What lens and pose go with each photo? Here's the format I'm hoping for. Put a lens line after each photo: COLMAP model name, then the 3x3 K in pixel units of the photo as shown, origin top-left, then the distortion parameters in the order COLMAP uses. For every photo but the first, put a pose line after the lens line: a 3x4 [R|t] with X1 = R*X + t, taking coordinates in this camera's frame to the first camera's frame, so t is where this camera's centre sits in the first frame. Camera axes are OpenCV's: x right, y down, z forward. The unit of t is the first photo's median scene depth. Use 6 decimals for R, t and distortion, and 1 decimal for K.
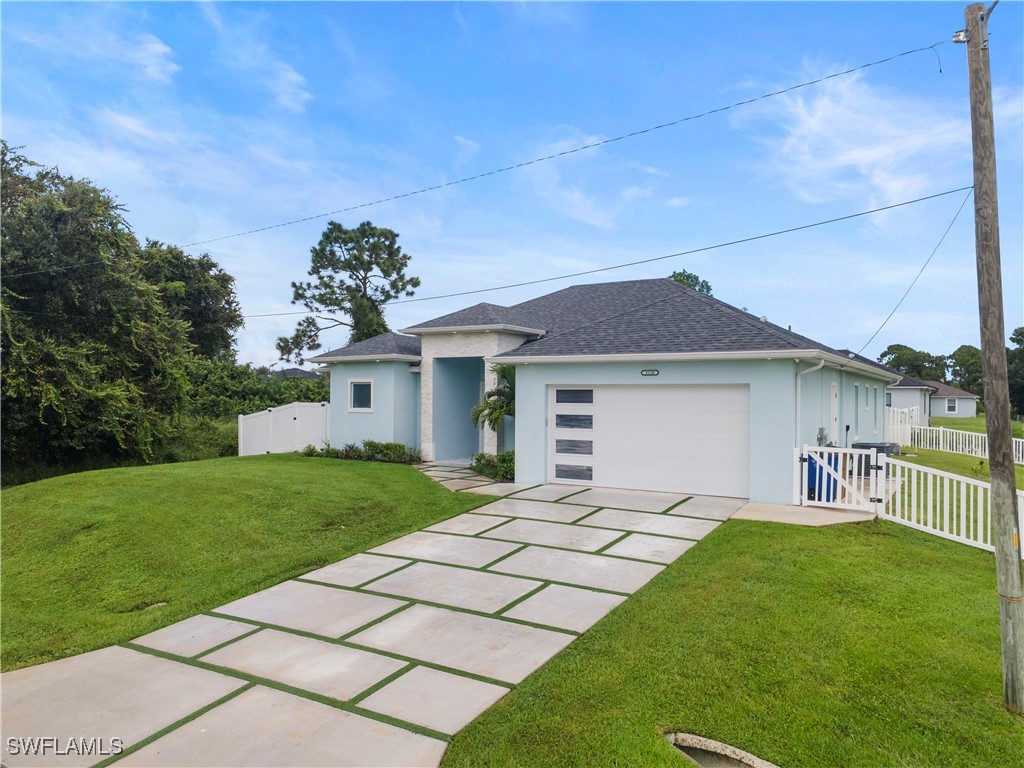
lens RADIAL K [[748.0, 0, 518.5], [0, 748.0, 388.5], [0, 0, 1]] dist [0.034508, 0.000104]
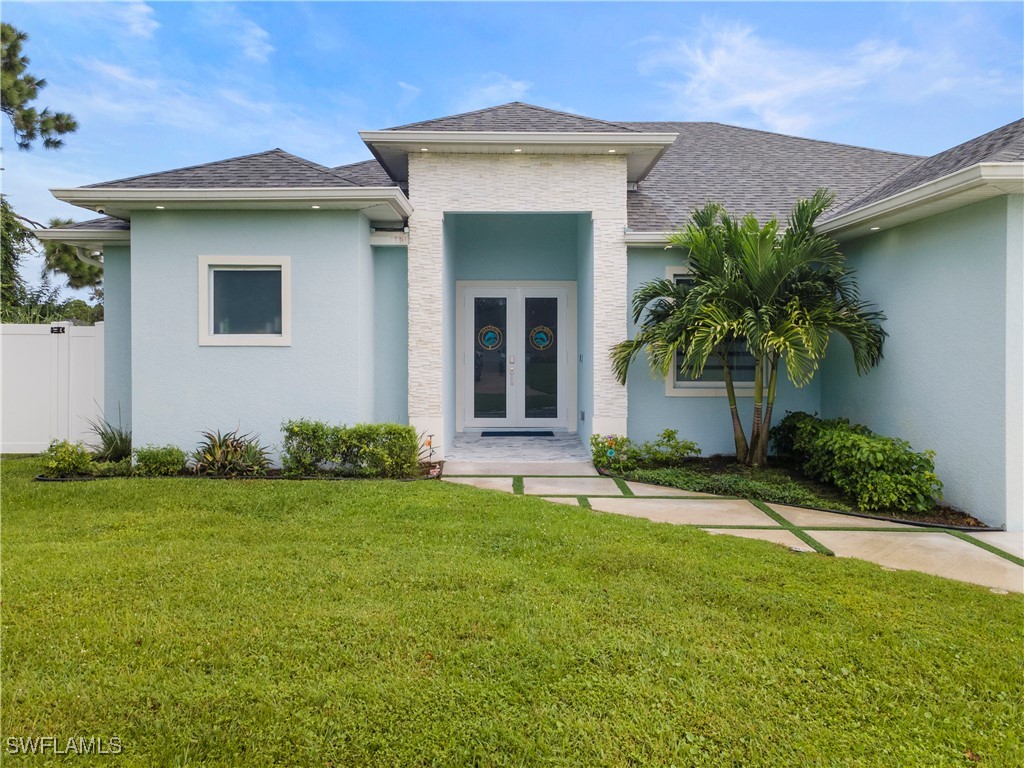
lens RADIAL K [[764.1, 0, 515.6], [0, 764.1, 336.5], [0, 0, 1]] dist [0.042362, -0.002375]
pose [[0.853440, -0.005187, 0.521166, -0.399308], [-0.000951, 0.999933, 0.011511, 0.030617], [-0.521191, -0.010320, 0.853378, 0.820723]]
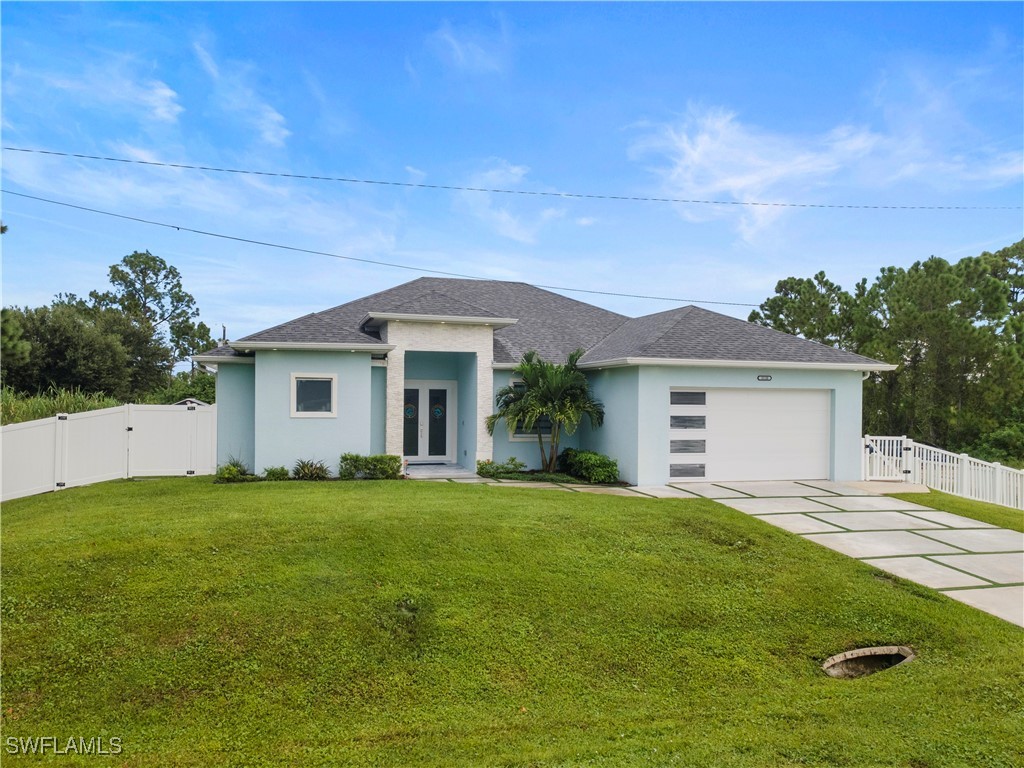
lens RADIAL K [[748.0, 0, 518.5], [0, 748.0, 388.5], [0, 0, 1]] dist [0.034508, 0.000104]
pose [[0.674274, 0.009910, 0.738415, -0.854162], [-0.012753, 0.999917, -0.001774, 0.001504], [-0.738371, -0.008221, 0.674344, 0.458023]]
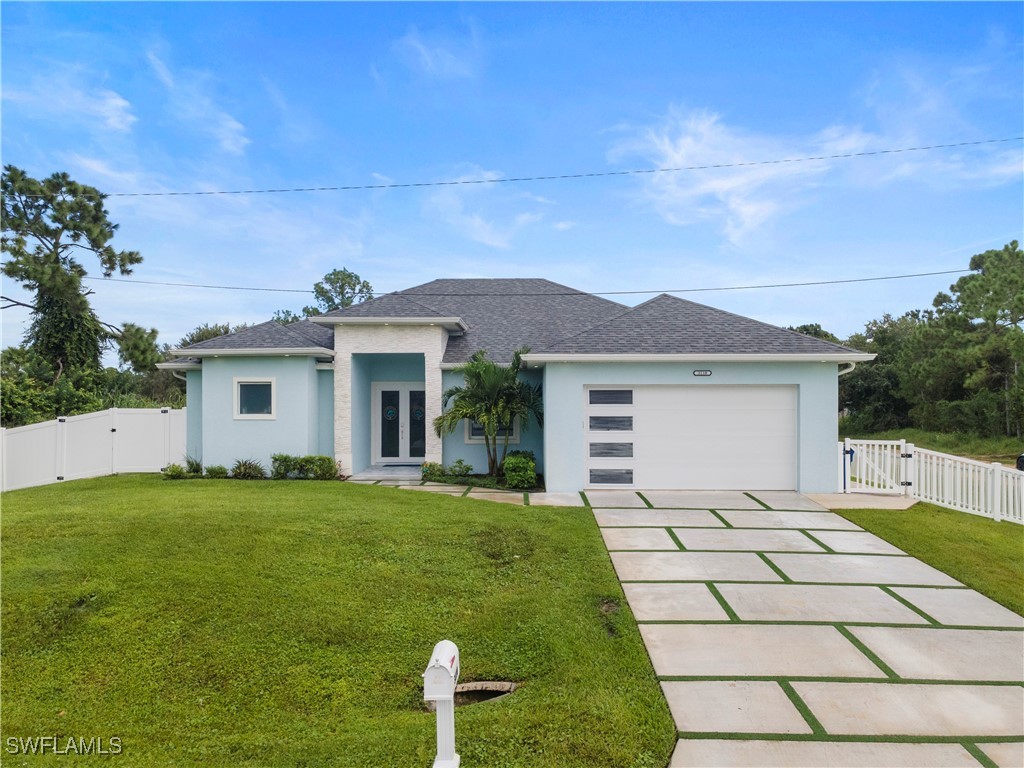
lens RADIAL K [[756.8, 0, 515.5], [0, 756.8, 391.2], [0, 0, 1]] dist [0.035683, 0.005180]
pose [[0.864323, -0.002709, 0.502931, -0.511146], [0.001961, 0.999996, 0.002016, 0.000780], [-0.502934, -0.000756, 0.864324, 0.220927]]
